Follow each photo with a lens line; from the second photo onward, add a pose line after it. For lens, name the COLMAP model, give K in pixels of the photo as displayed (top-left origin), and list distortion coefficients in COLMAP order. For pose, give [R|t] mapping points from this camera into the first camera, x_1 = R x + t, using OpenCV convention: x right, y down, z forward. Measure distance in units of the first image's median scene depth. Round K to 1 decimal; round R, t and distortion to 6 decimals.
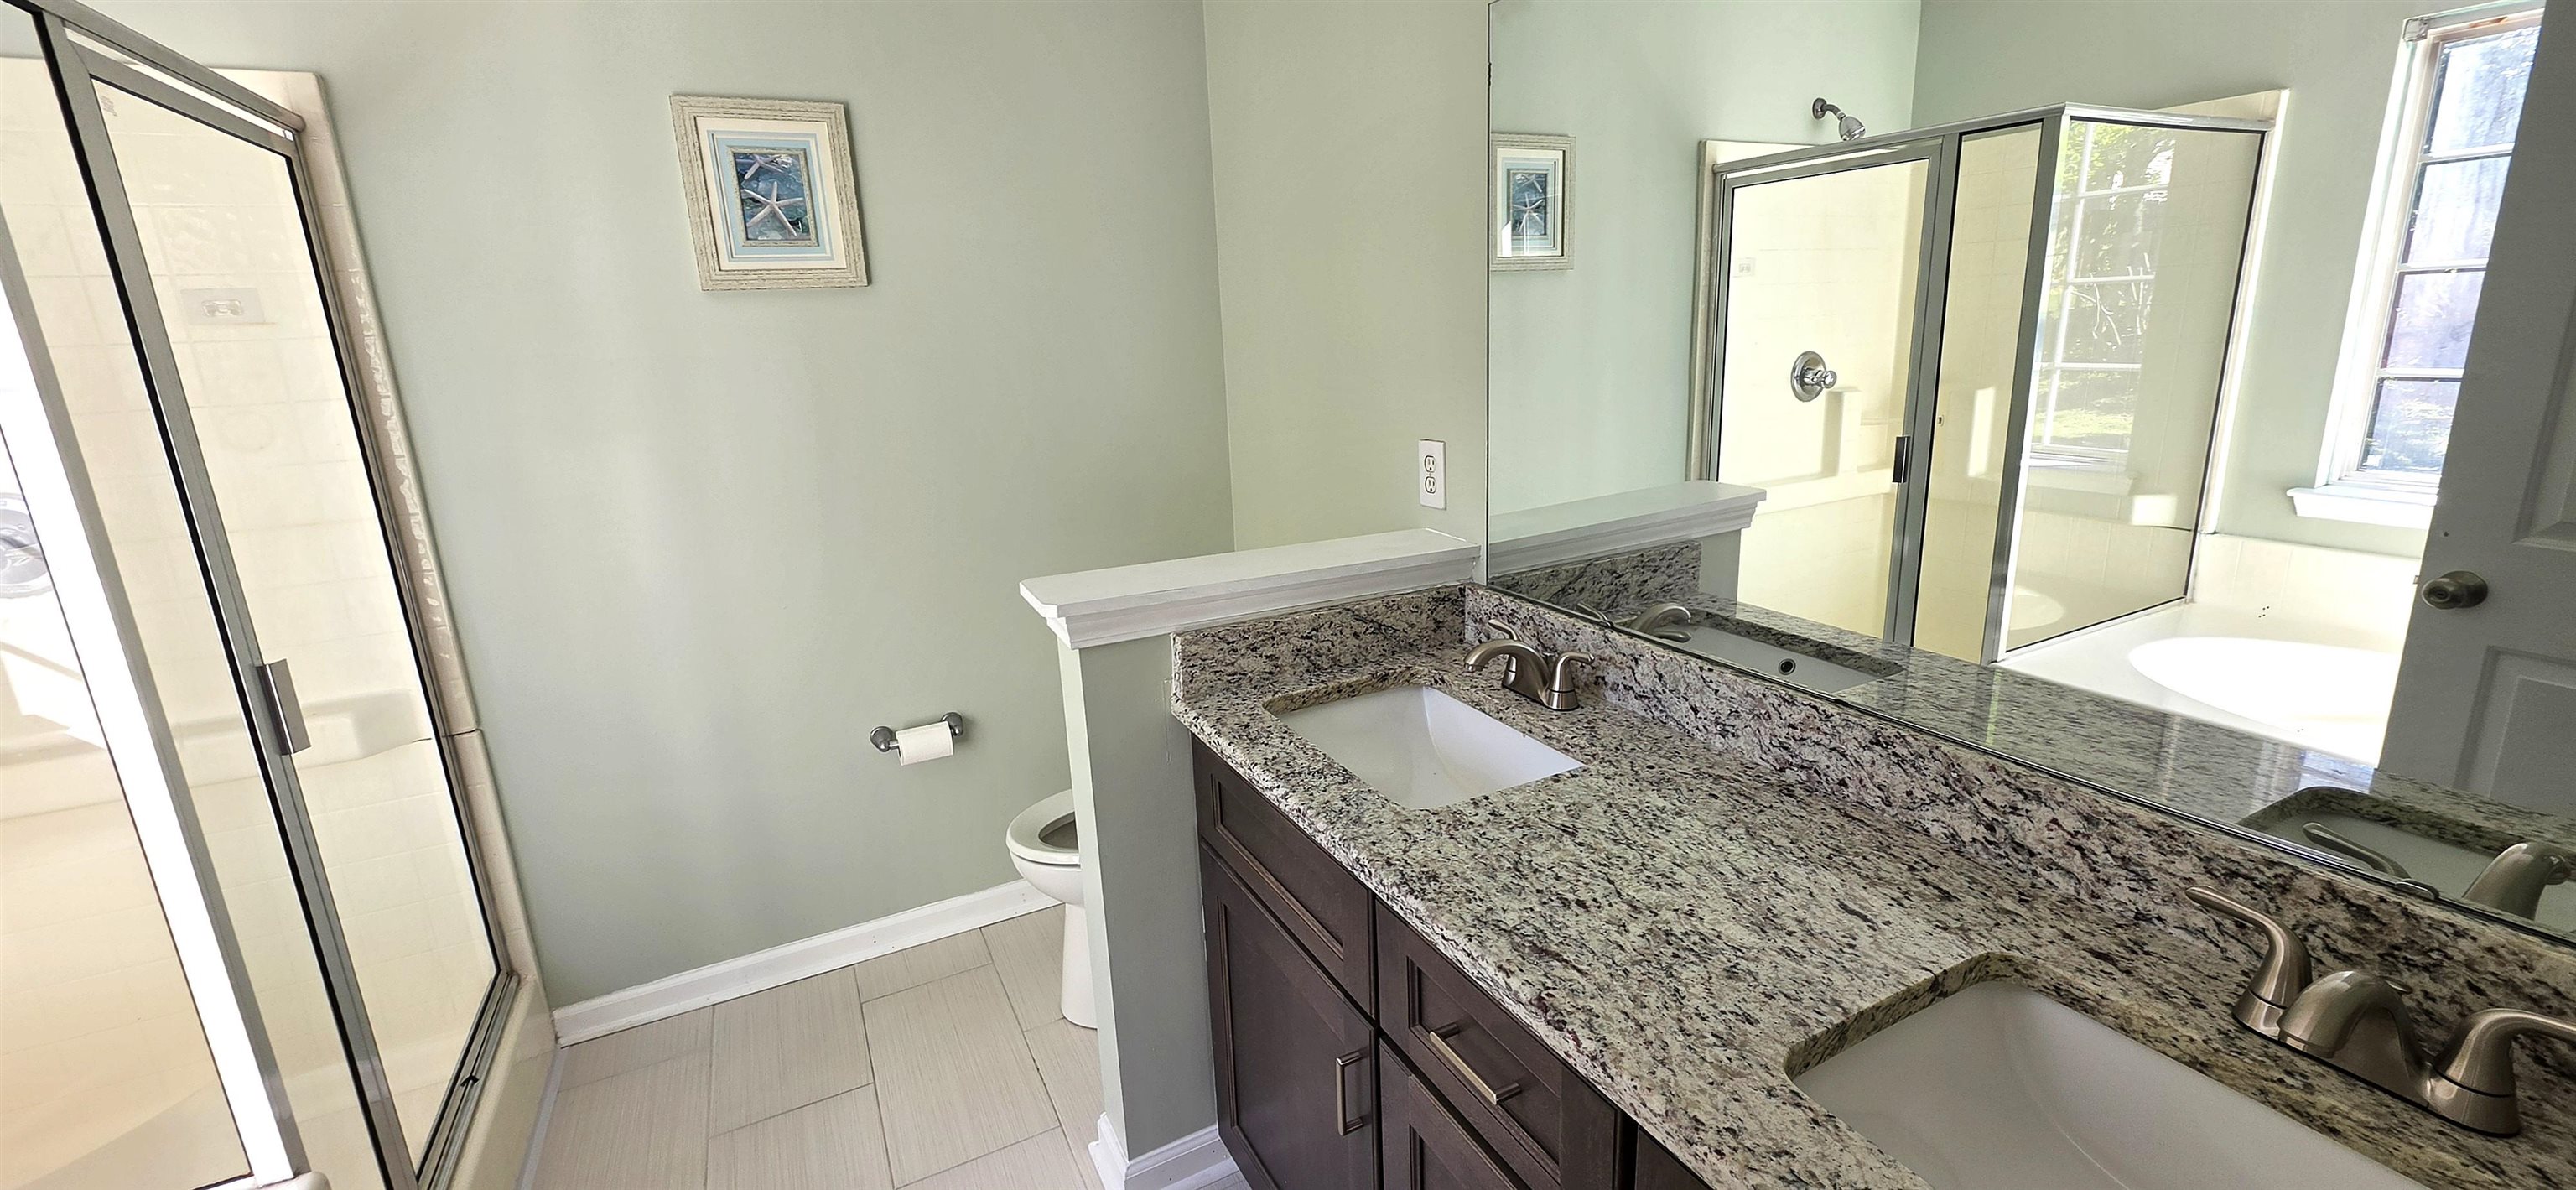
lens RADIAL K [[1034.0, 0, 1278.6], [0, 1034.0, 578.3], [0, 0, 1]] dist [-0.006625, 0.000318]
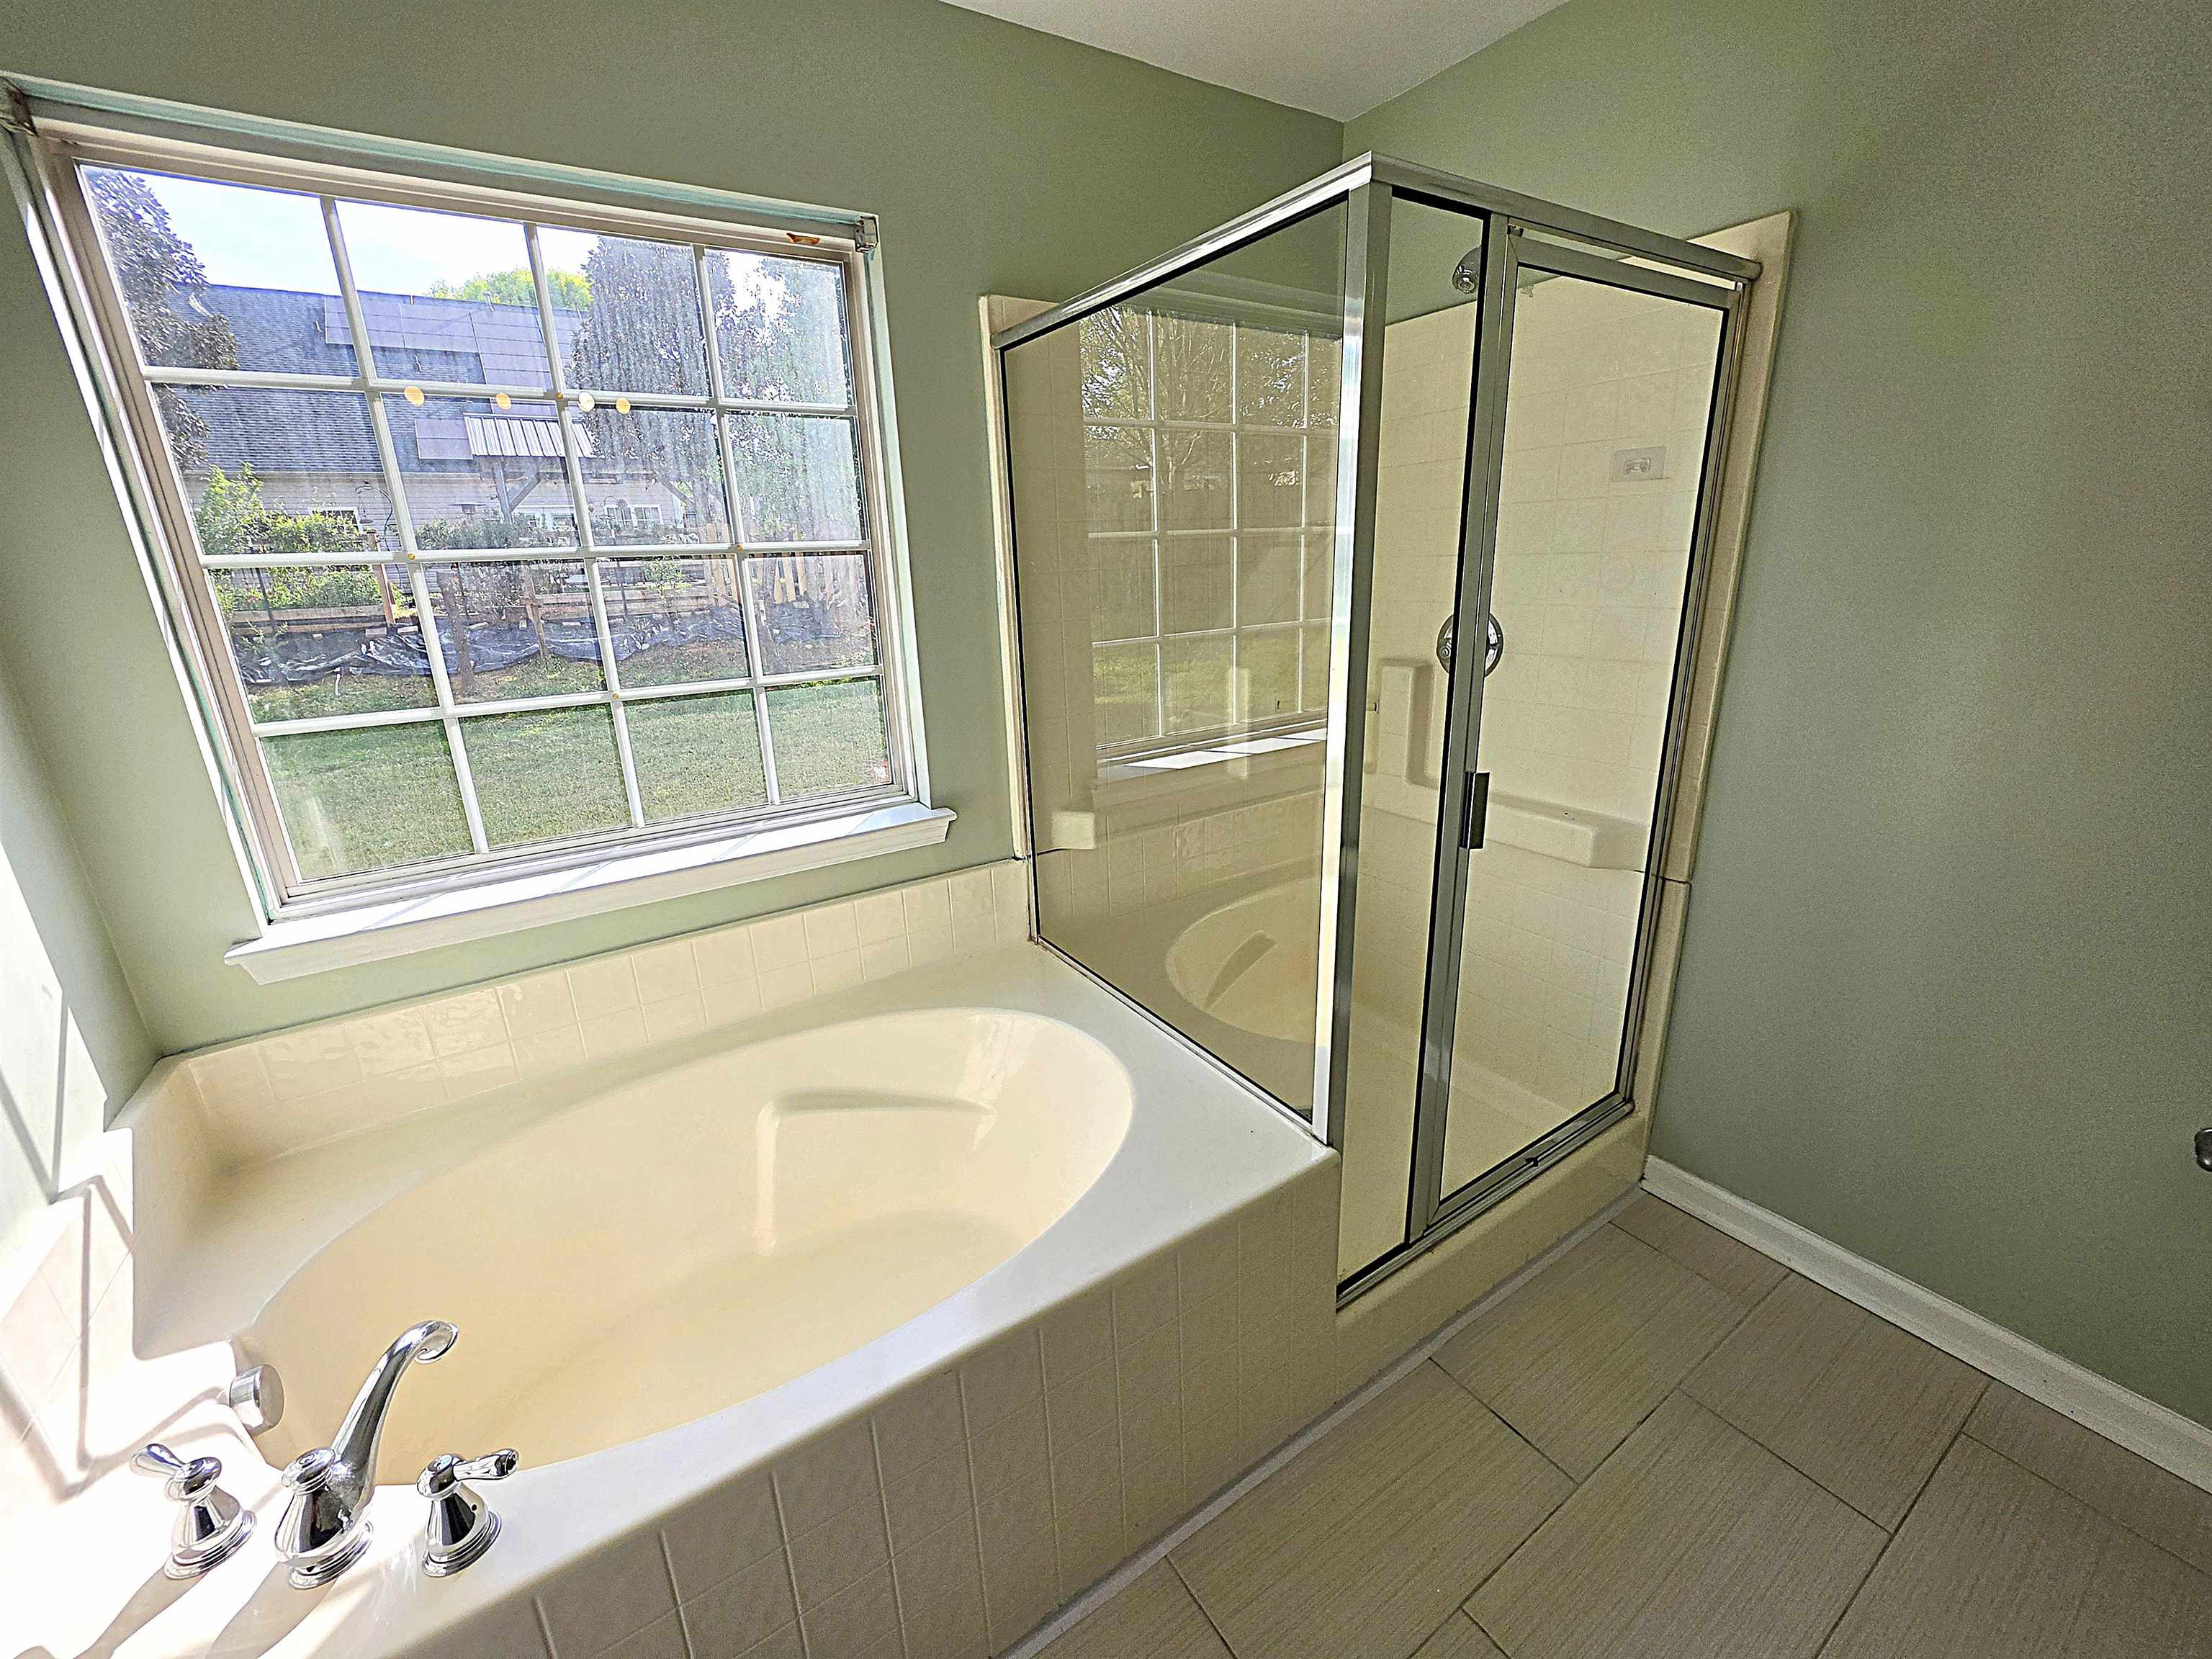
lens RADIAL K [[891.0, 0, 1107.9], [0, 891.0, 814.3], [0, 0, 1]] dist [0.000104, 0.000094]
pose [[0.114295, 0.317977, -0.941184, -0.025467], [-0.209712, 0.933766, 0.290004, -0.055681], [0.971060, 0.164232, 0.173409, 0.276273]]
